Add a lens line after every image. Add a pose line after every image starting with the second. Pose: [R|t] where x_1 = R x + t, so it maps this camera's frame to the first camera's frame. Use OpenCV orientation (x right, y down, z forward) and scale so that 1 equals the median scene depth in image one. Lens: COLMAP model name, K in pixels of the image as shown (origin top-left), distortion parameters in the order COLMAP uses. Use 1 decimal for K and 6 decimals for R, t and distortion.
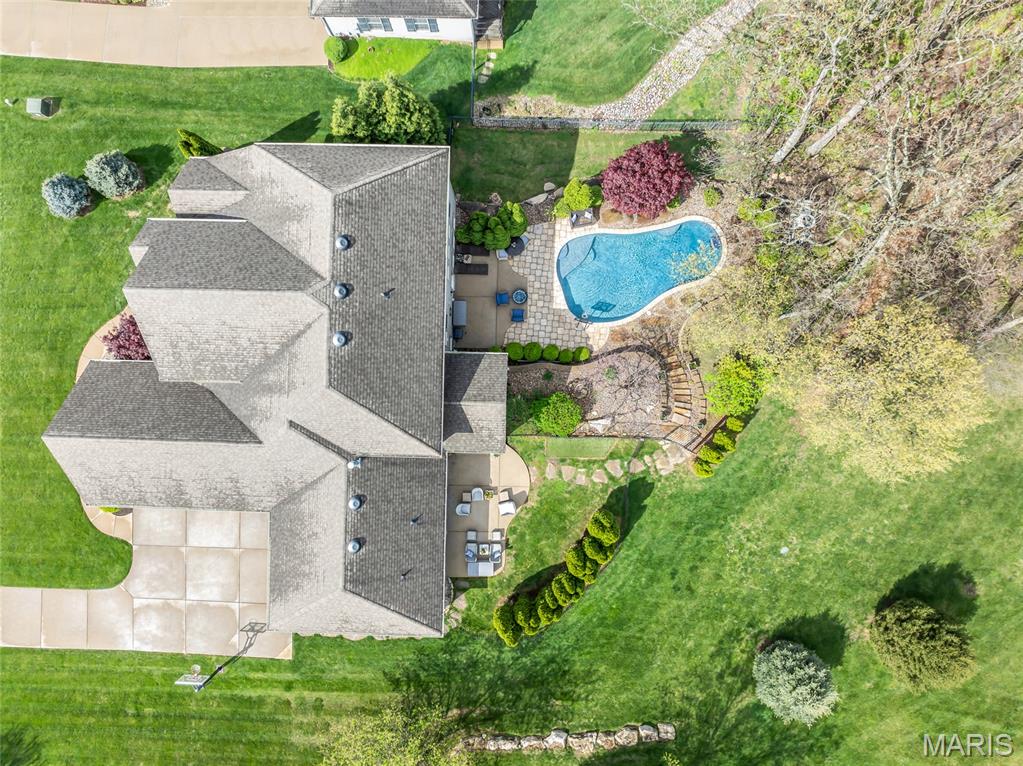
lens RADIAL K [[726.7, 0, 511.5], [0, 726.7, 383.0], [0, 0, 1]] dist [-0.053066, 0.022482]
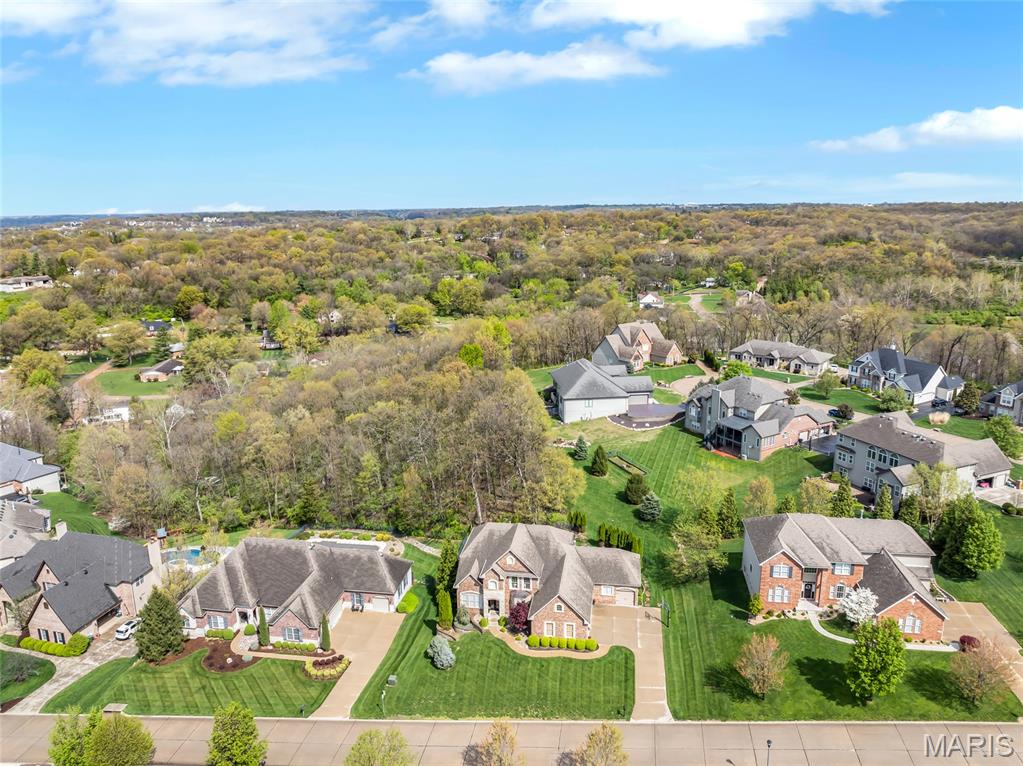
lens RADIAL K [[726.7, 0, 511.5], [0, 726.7, 383.0], [0, 0, 1]] dist [-0.053066, 0.022482]
pose [[0.127786, -0.229679, 0.964841, -2.492717], [0.991802, 0.029779, -0.124268, 0.170867], [-0.000190, 0.972811, 0.231602, -0.276316]]
